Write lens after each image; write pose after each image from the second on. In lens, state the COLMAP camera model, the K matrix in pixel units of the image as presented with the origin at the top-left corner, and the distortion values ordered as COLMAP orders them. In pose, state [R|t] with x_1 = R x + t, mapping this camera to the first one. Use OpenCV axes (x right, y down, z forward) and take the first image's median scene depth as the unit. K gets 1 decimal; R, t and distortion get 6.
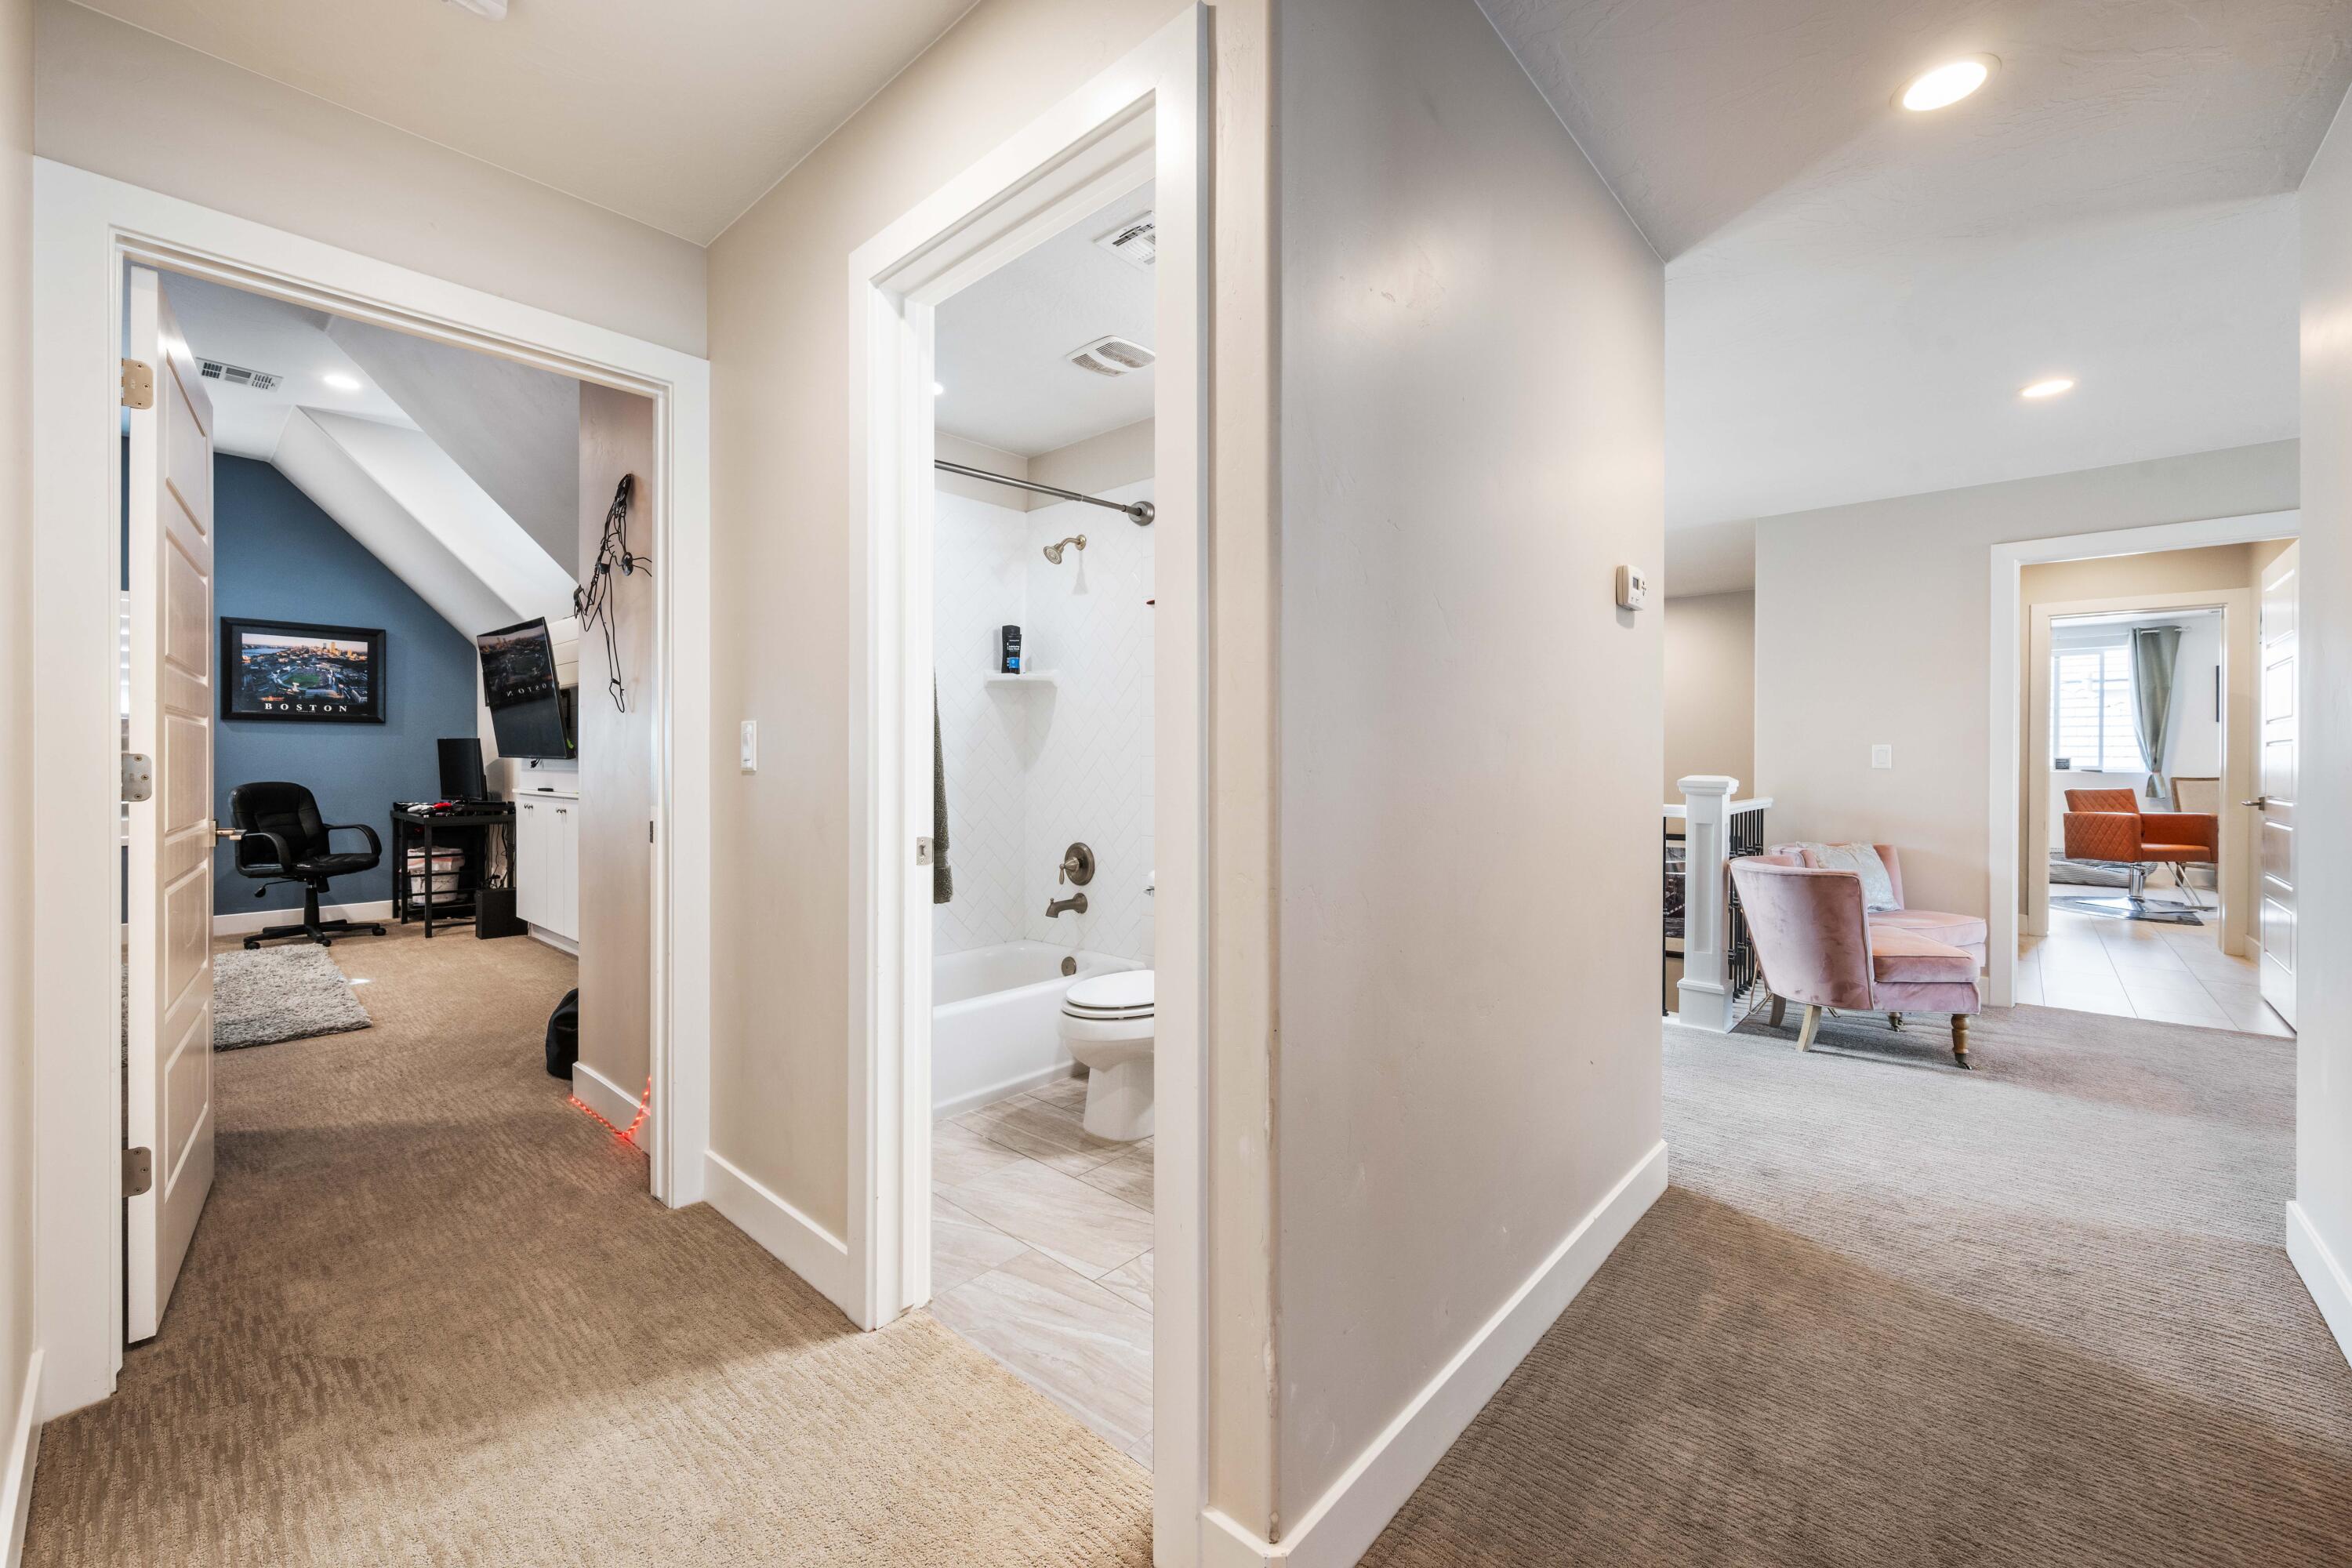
lens RADIAL K [[921.6, 0, 1193.4], [0, 921.6, 762.7], [0, 0, 1]] dist [0.000298, 0.000264]
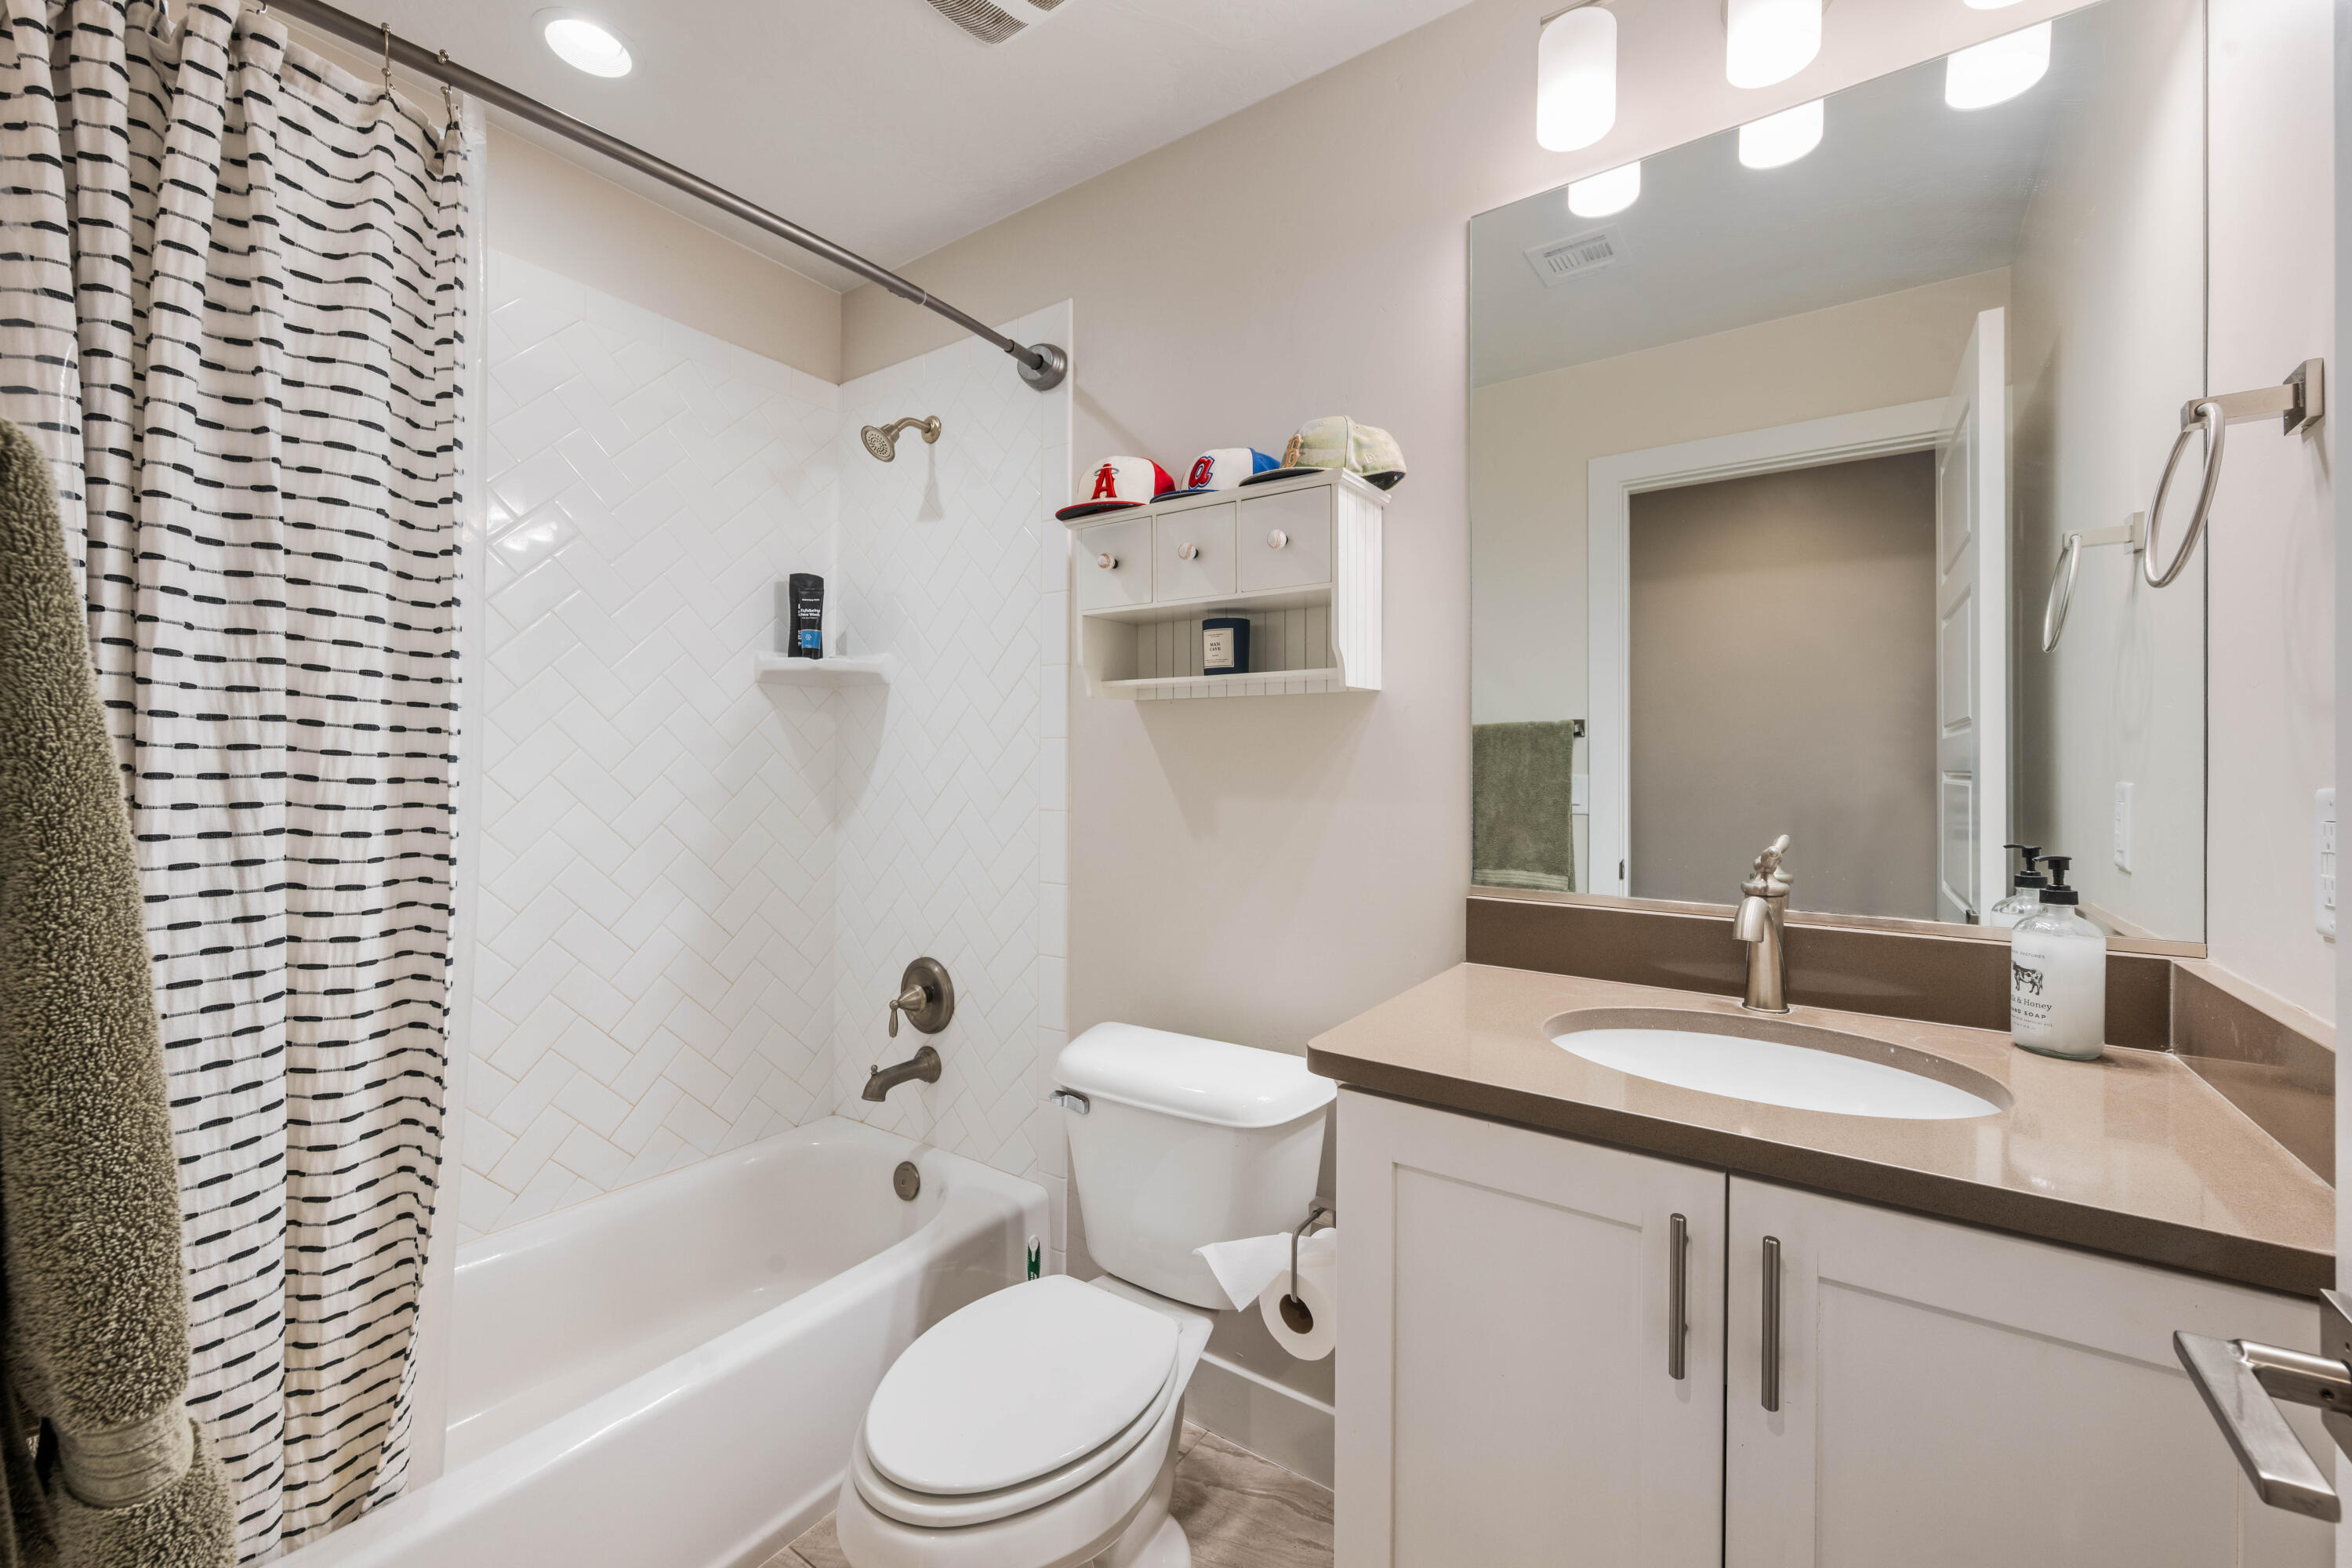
lens RADIAL K [[921.6, 0, 1186.4], [0, 921.6, 767.9], [0, 0, 1]] dist [0.000298, 0.000264]
pose [[0.992896, 0.002731, 0.118951, -0.033146], [-0.002777, 0.999996, 0.000222, -0.030411], [-0.118950, -0.000551, 0.992900, 0.416881]]
